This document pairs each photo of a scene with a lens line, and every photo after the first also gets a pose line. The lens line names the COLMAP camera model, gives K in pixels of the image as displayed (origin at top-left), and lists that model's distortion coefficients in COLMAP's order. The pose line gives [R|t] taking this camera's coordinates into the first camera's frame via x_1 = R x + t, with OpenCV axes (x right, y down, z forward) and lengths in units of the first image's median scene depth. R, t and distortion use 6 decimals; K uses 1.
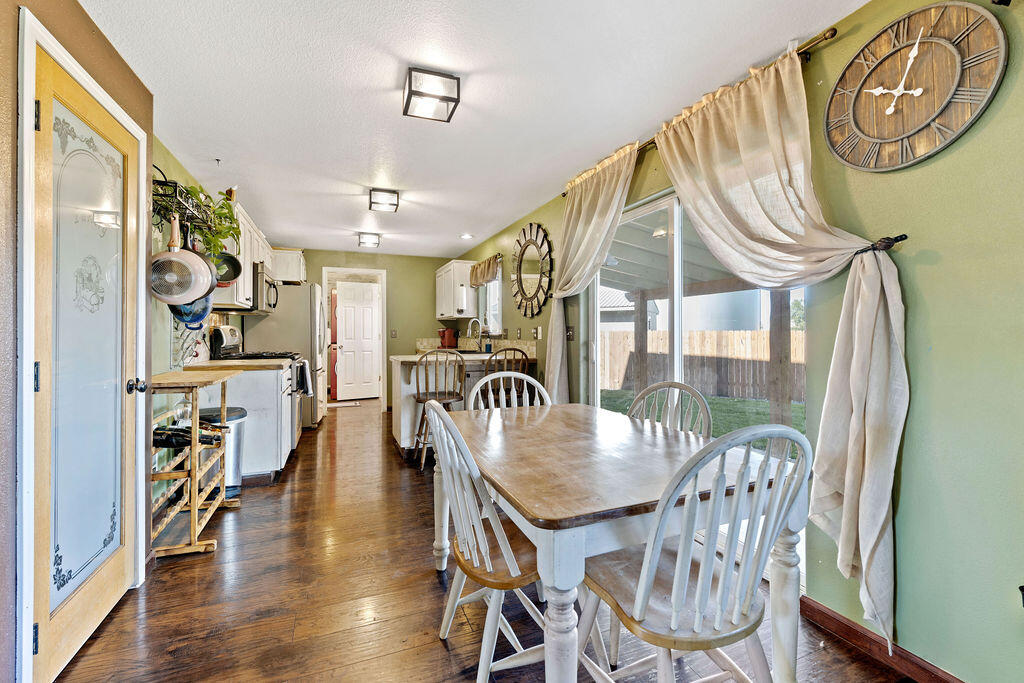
lens RADIAL K [[453.5, 0, 518.5], [0, 453.5, 334.9], [0, 0, 1]] dist [-0.000437, -0.000072]
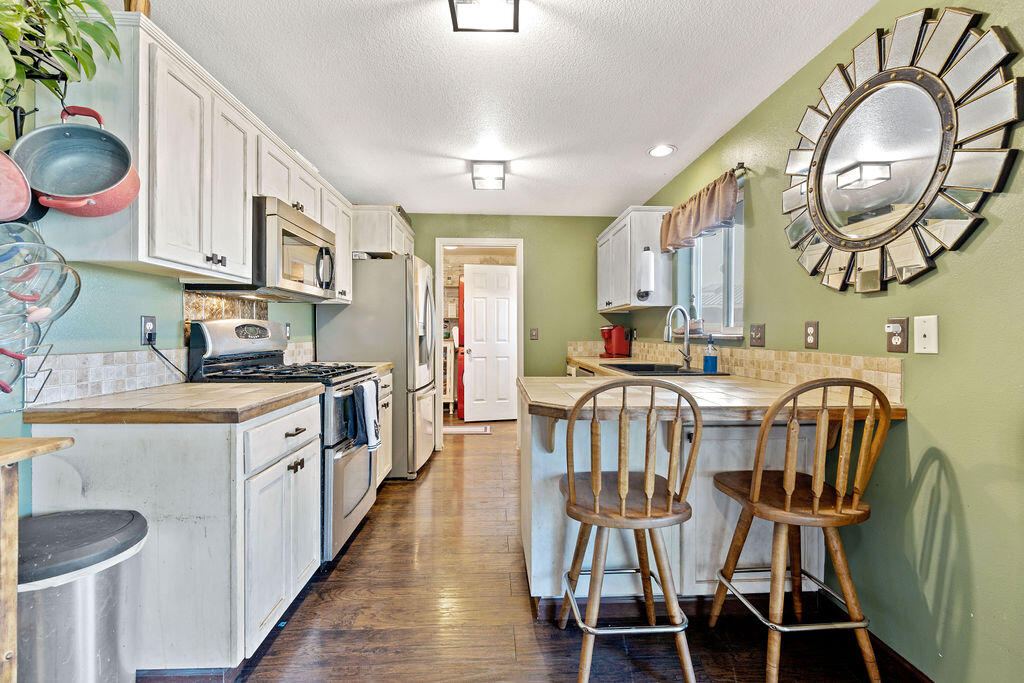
lens RADIAL K [[447.0, 0, 515.5], [0, 447.0, 340.4], [0, 0, 1]] dist [0.000172, -0.000177]
pose [[0.943924, 0.009693, -0.330021, -0.097883], [-0.005545, 0.999893, 0.013508, -0.001533], [0.330117, -0.010920, 0.943877, 0.433623]]
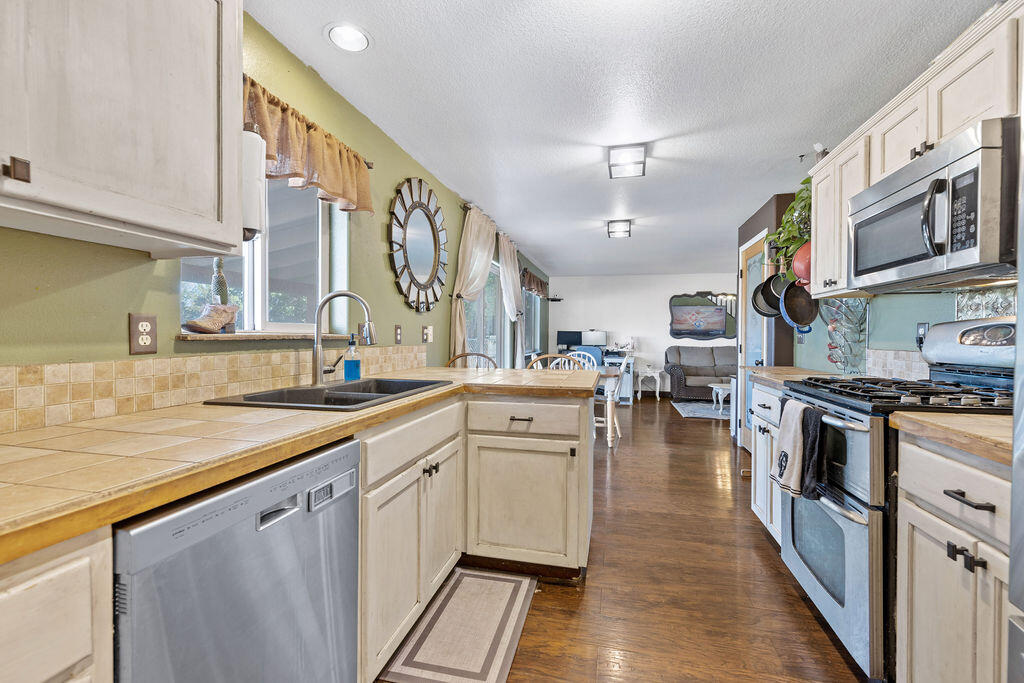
lens RADIAL K [[447.0, 0, 515.5], [0, 447.0, 340.4], [0, 0, 1]] dist [0.000172, -0.000177]
pose [[-0.821288, -0.009202, 0.570440, -0.384076], [-0.002538, 0.999919, 0.012476, -0.002113], [-0.570509, 0.008799, -0.821244, 1.151983]]
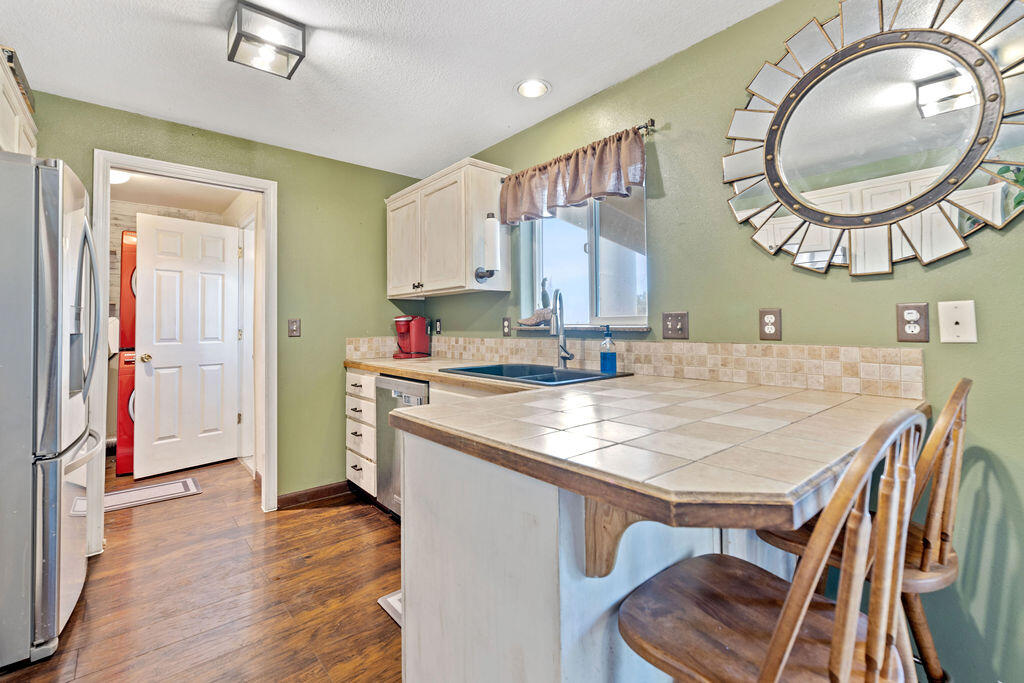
lens RADIAL K [[461.5, 0, 520.7], [0, 461.5, 316.3], [0, 0, 1]] dist [0.001460, 0.000192]
pose [[0.946966, 0.002158, 0.321326, -0.247789], [0.006126, 0.999674, -0.024767, -0.001082], [-0.321274, 0.025422, 0.946645, 0.592559]]
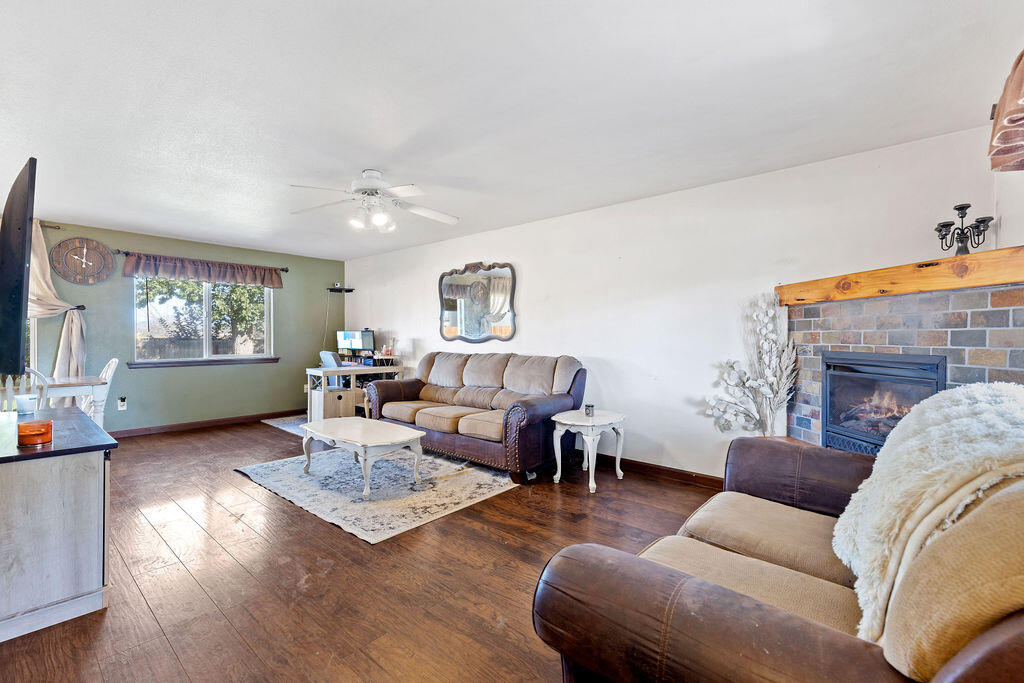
lens RADIAL K [[447.0, 0, 515.5], [0, 447.0, 340.4], [0, 0, 1]] dist [0.000172, -0.000177]
pose [[-0.453656, -0.004417, 0.891166, -0.889692], [-0.000619, 0.999989, 0.004641, 0.003512], [-0.891177, 0.001554, -0.453653, -0.077935]]
